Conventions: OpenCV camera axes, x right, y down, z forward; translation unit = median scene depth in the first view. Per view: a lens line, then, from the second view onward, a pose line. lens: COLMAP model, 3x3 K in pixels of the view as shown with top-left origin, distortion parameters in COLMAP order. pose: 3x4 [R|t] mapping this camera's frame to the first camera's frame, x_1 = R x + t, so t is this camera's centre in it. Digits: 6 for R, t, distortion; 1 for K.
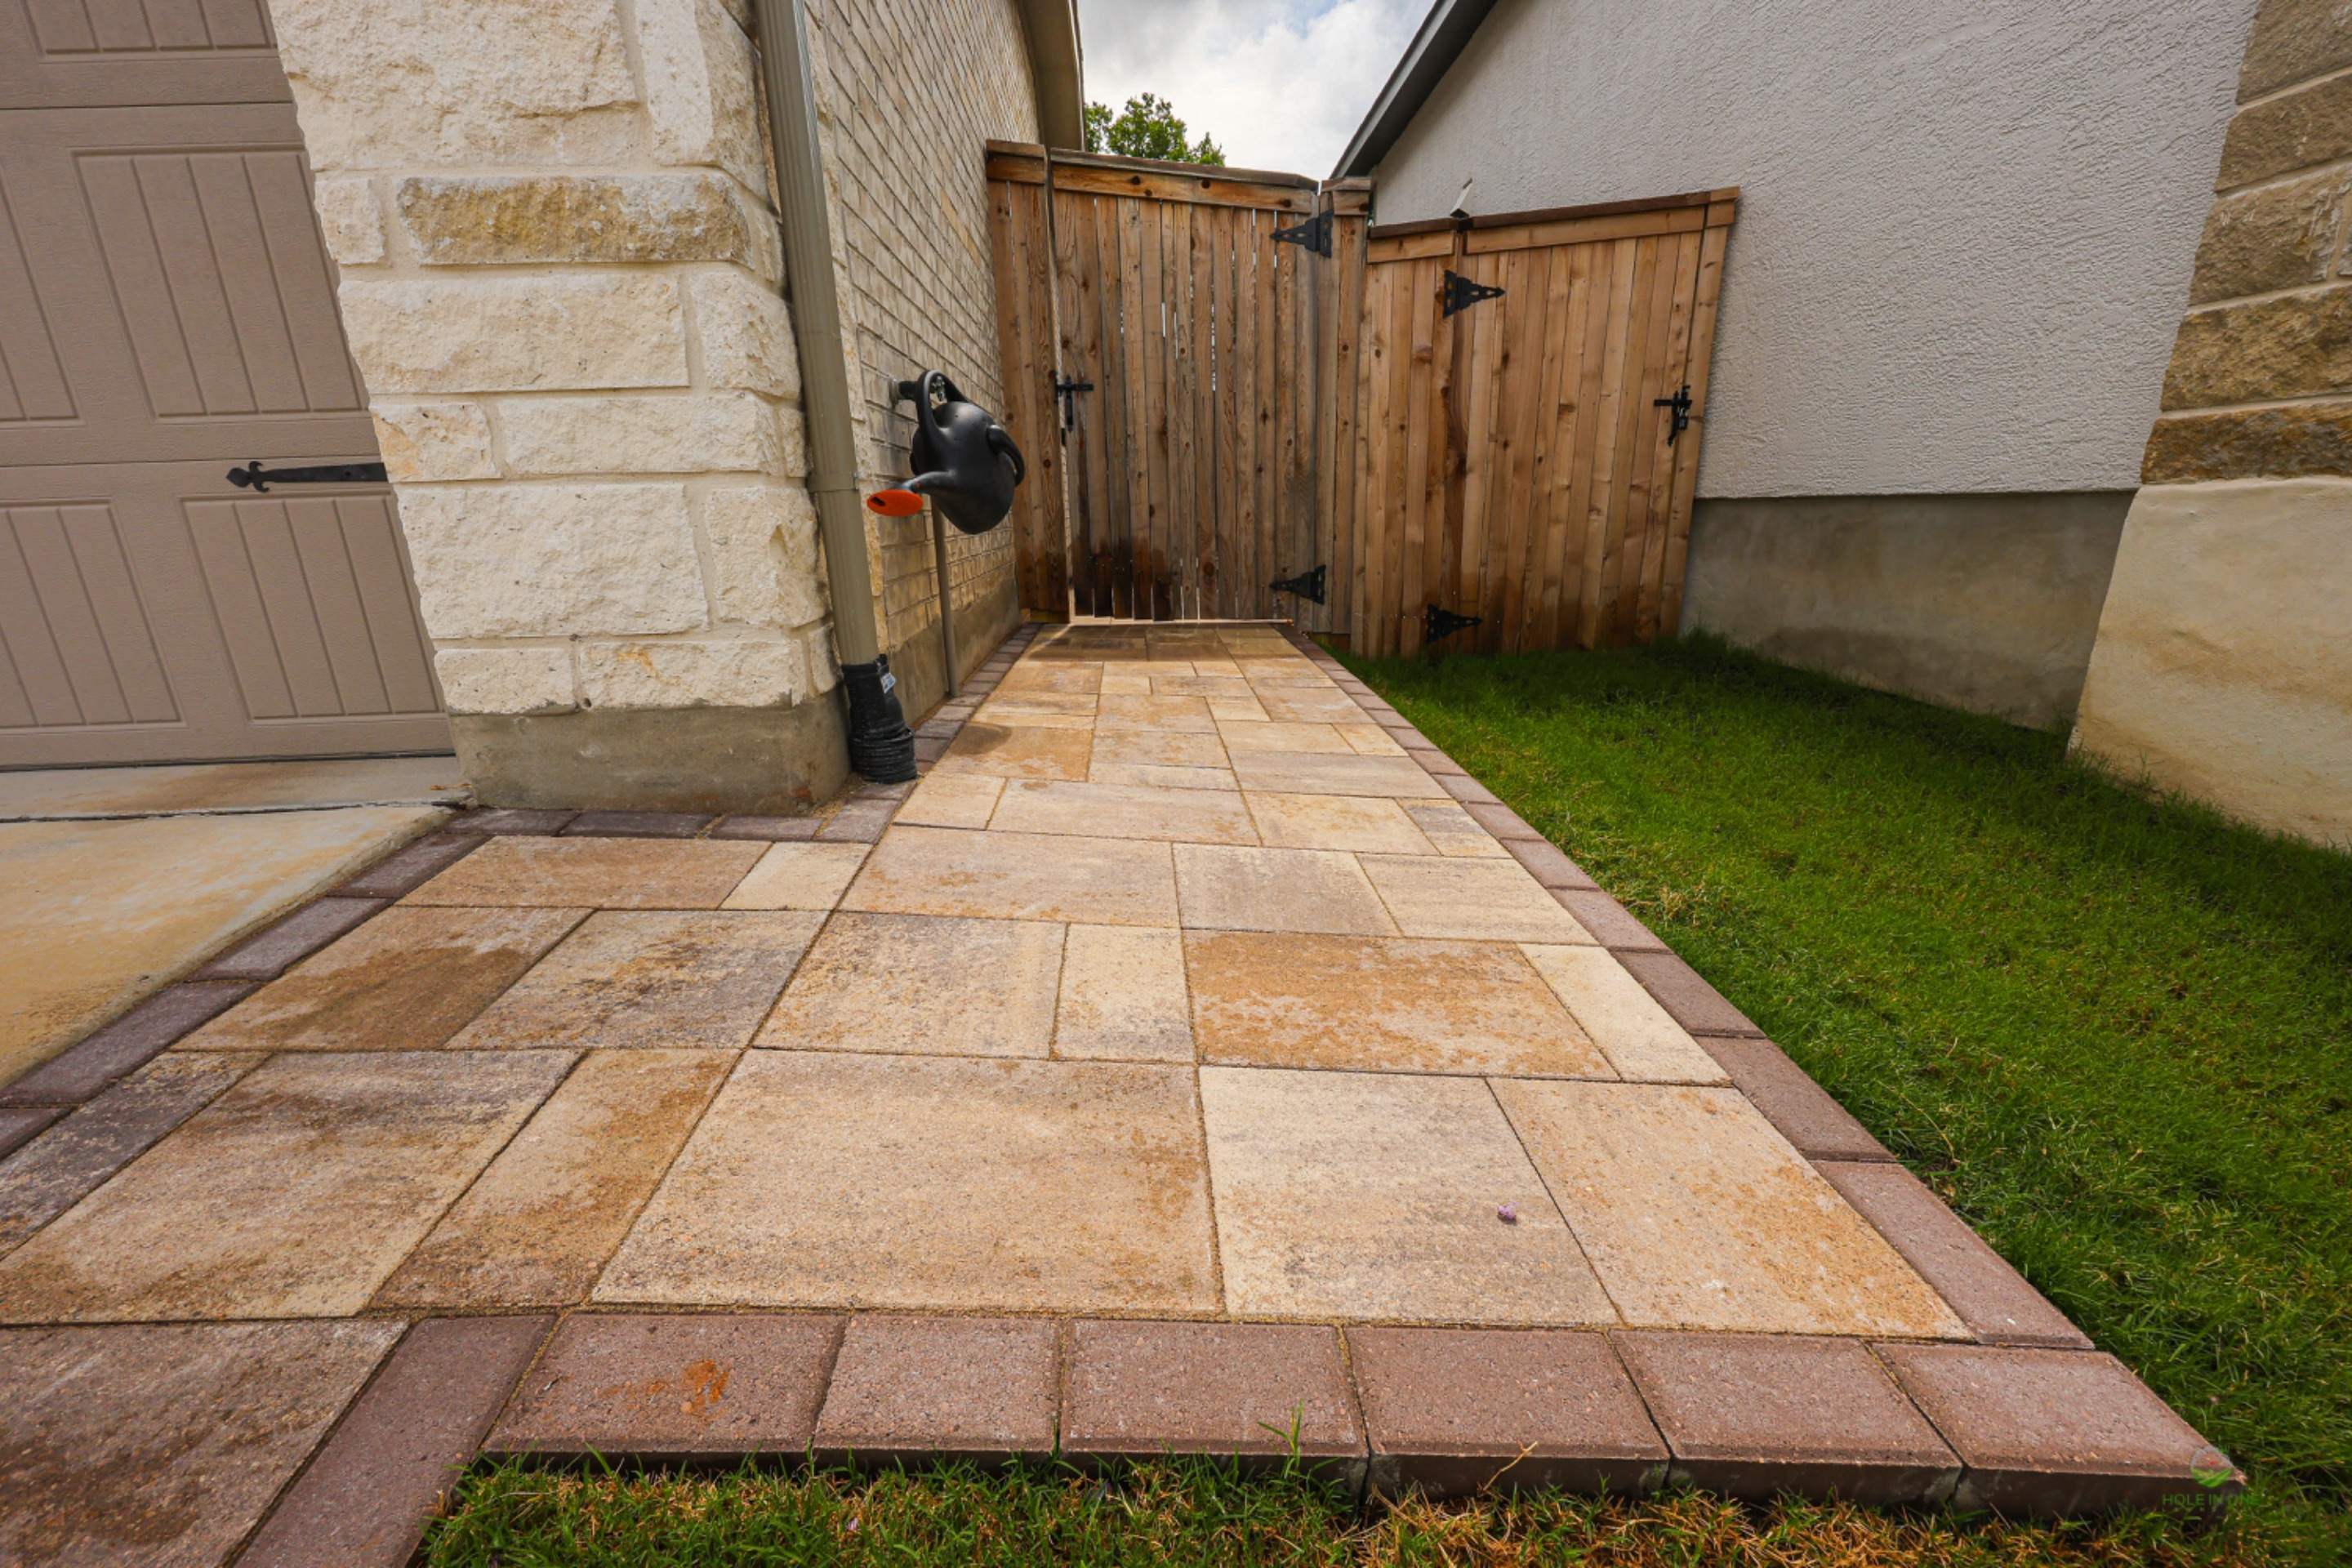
lens RADIAL K [[1069.0, 0, 1163.7], [0, 1069.0, 843.1], [0, 0, 1]] dist [-0.000370, 0.000682]
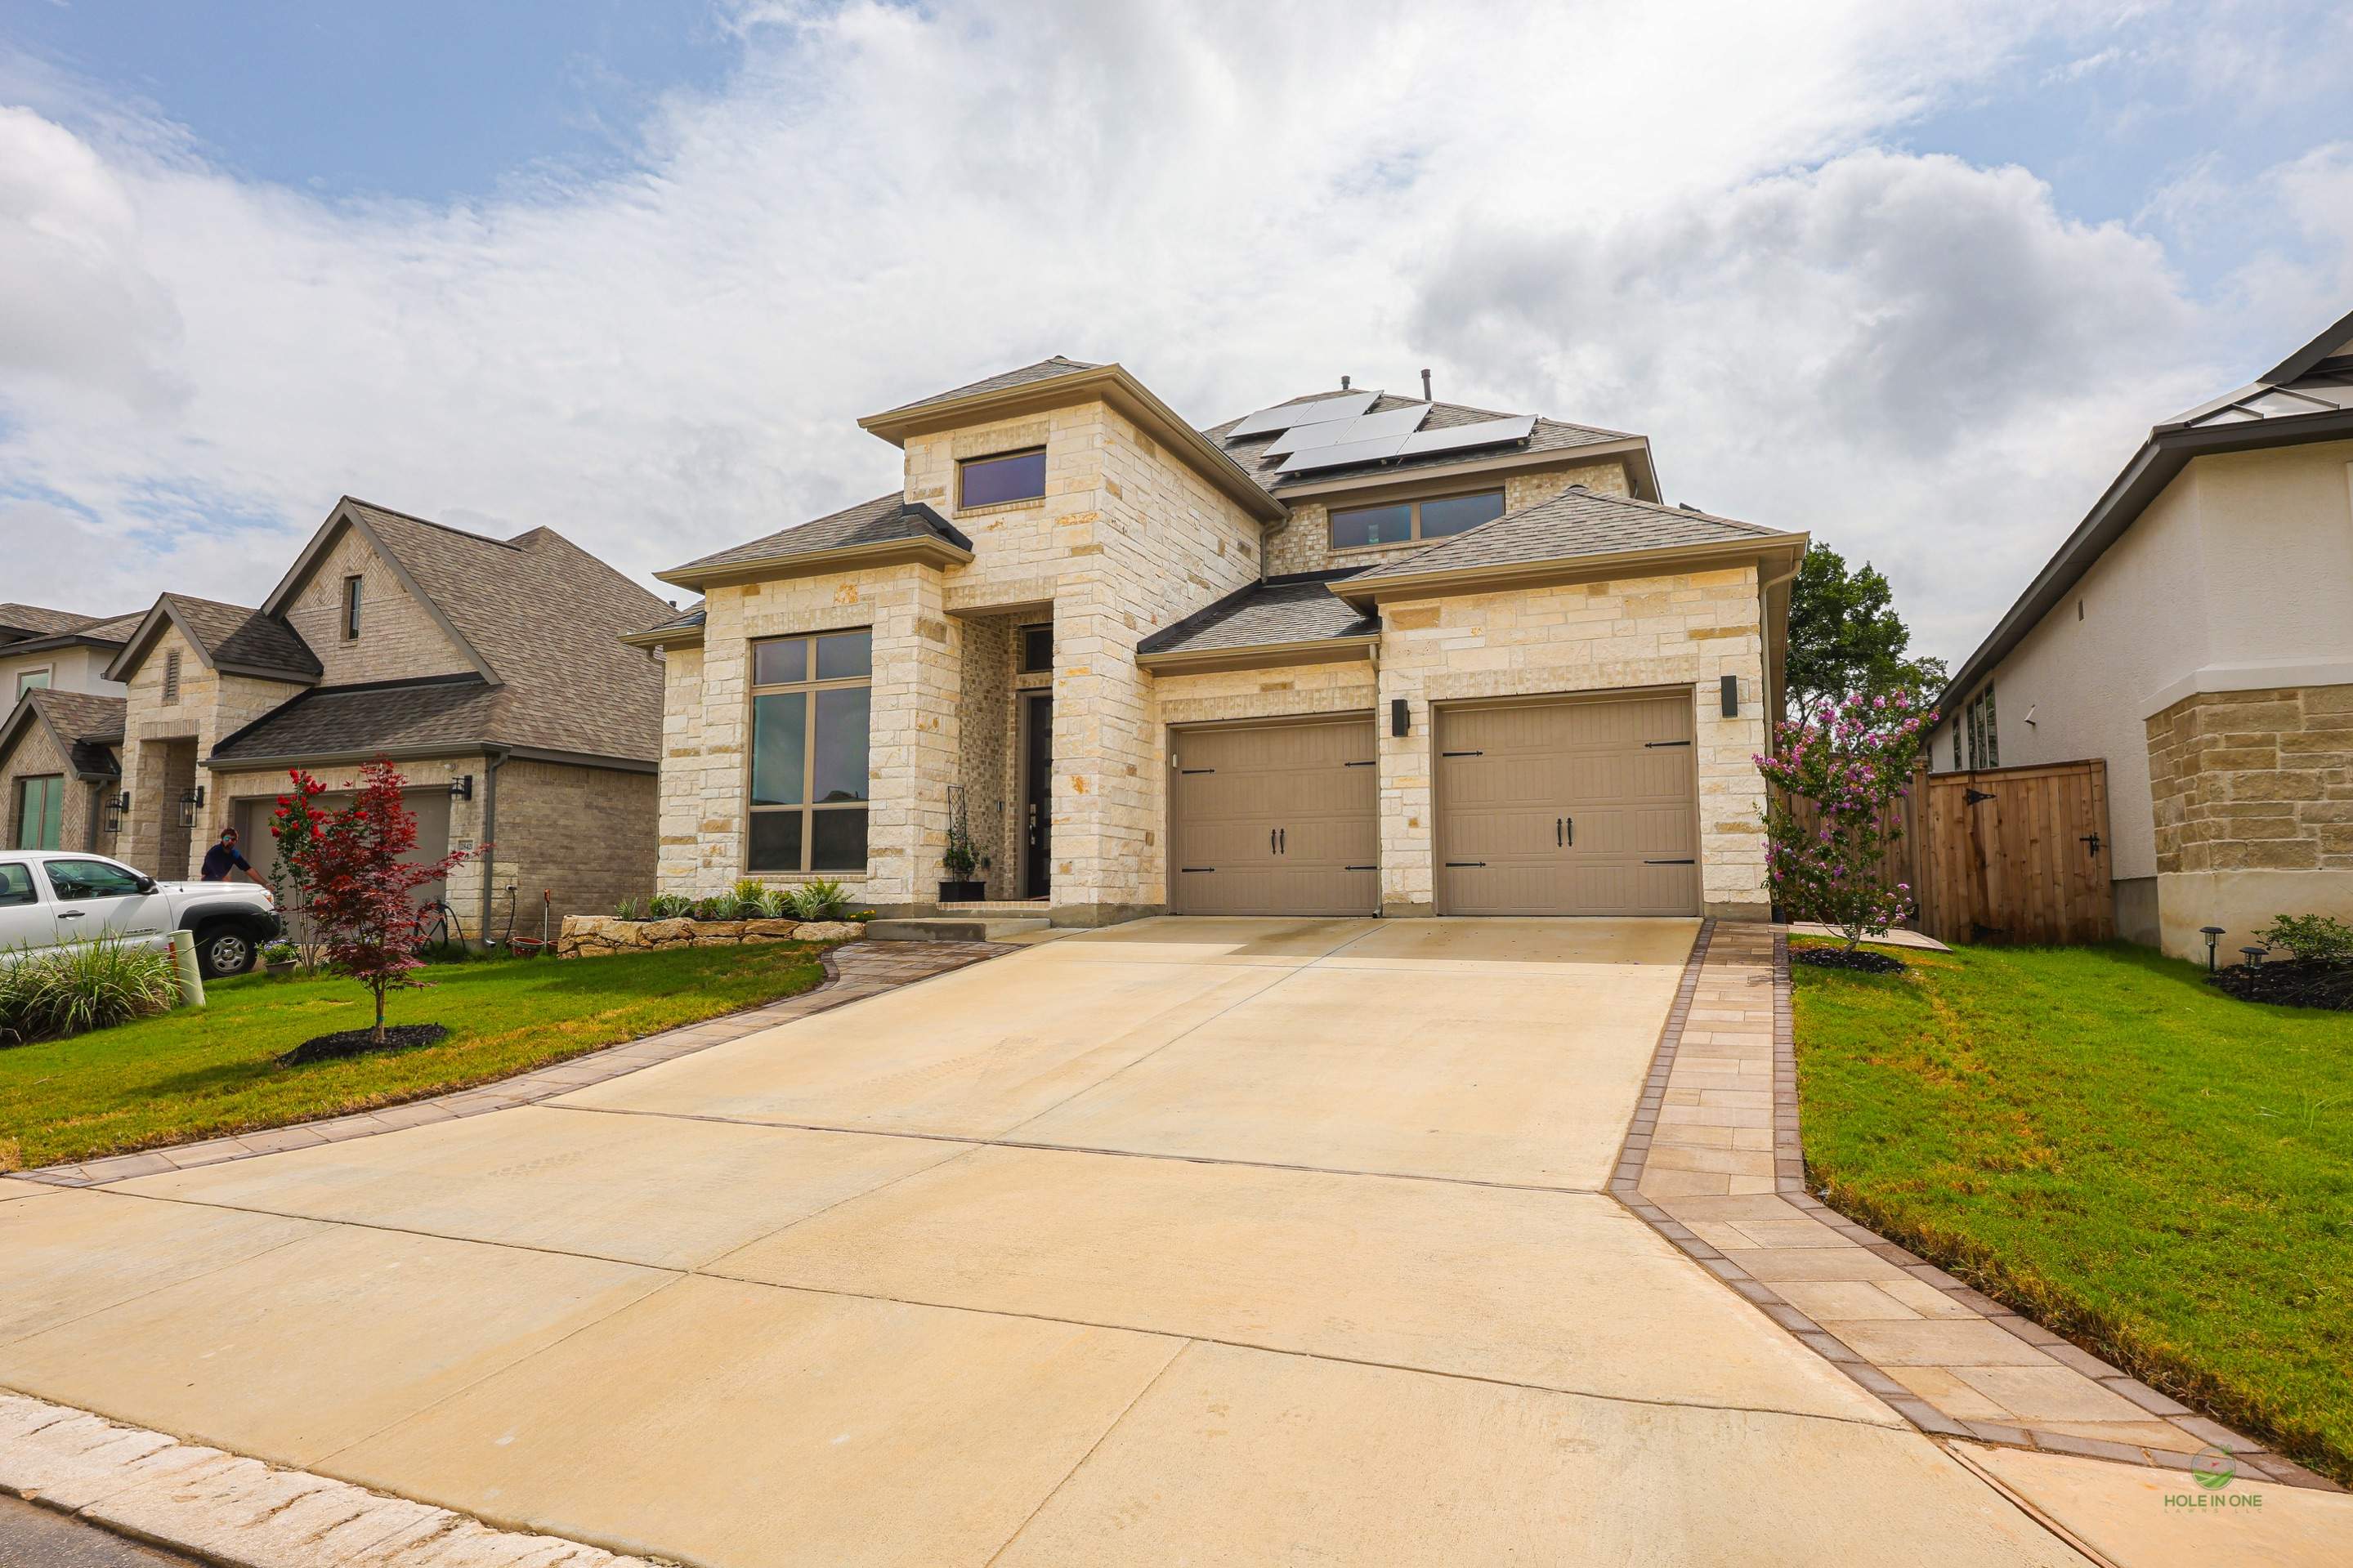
lens RADIAL K [[1249.2, 0, 1184.1], [0, 1249.2, 791.7], [0, 0, 1]] dist [-0.000391, -0.001698]
pose [[0.891516, -0.006349, -0.452944, -0.039176], [-0.163969, 0.927574, -0.335738, 0.716332], [0.422271, 0.373585, 0.825907, -2.088716]]
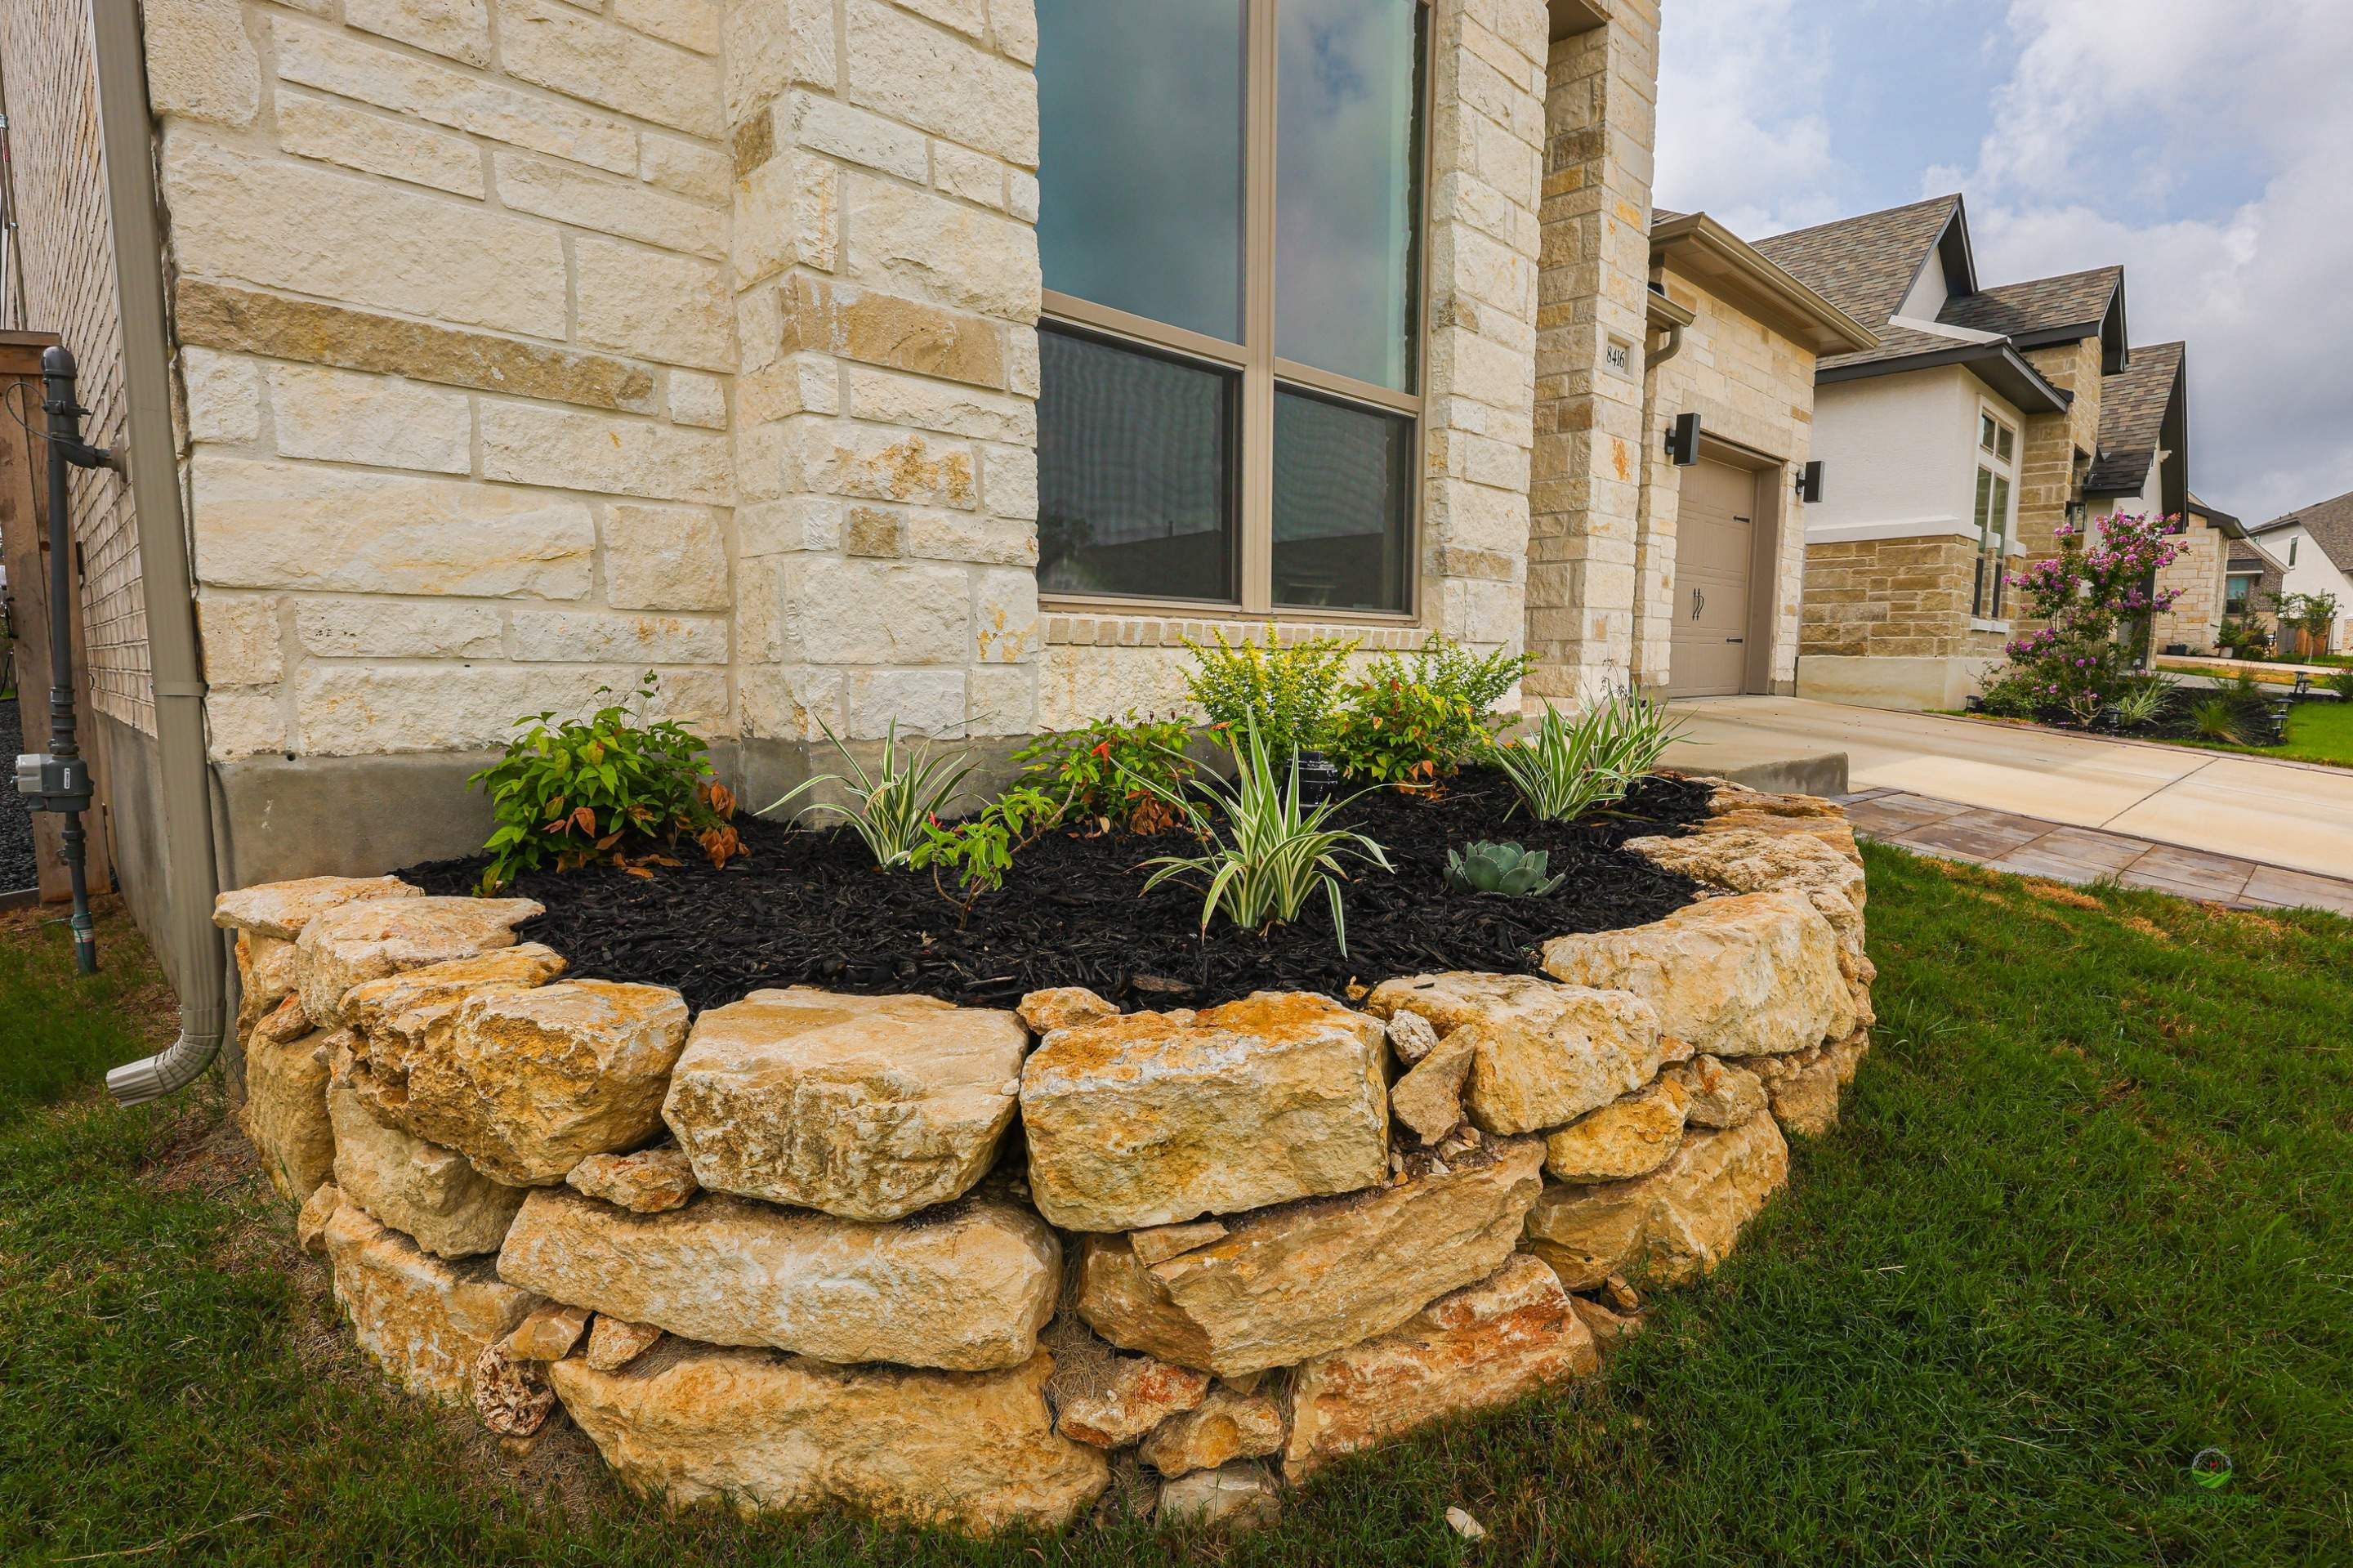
lens RADIAL K [[1145.5, 0, 1176.7], [0, 1145.5, 784.7], [0, 0, 1]] dist [-0.004692, -0.000129]
pose [[0.754186, -0.033466, 0.655807, -2.605500], [0.163887, 0.976689, -0.138632, 0.267984], [-0.635881, 0.212033, 0.742090, -0.506122]]
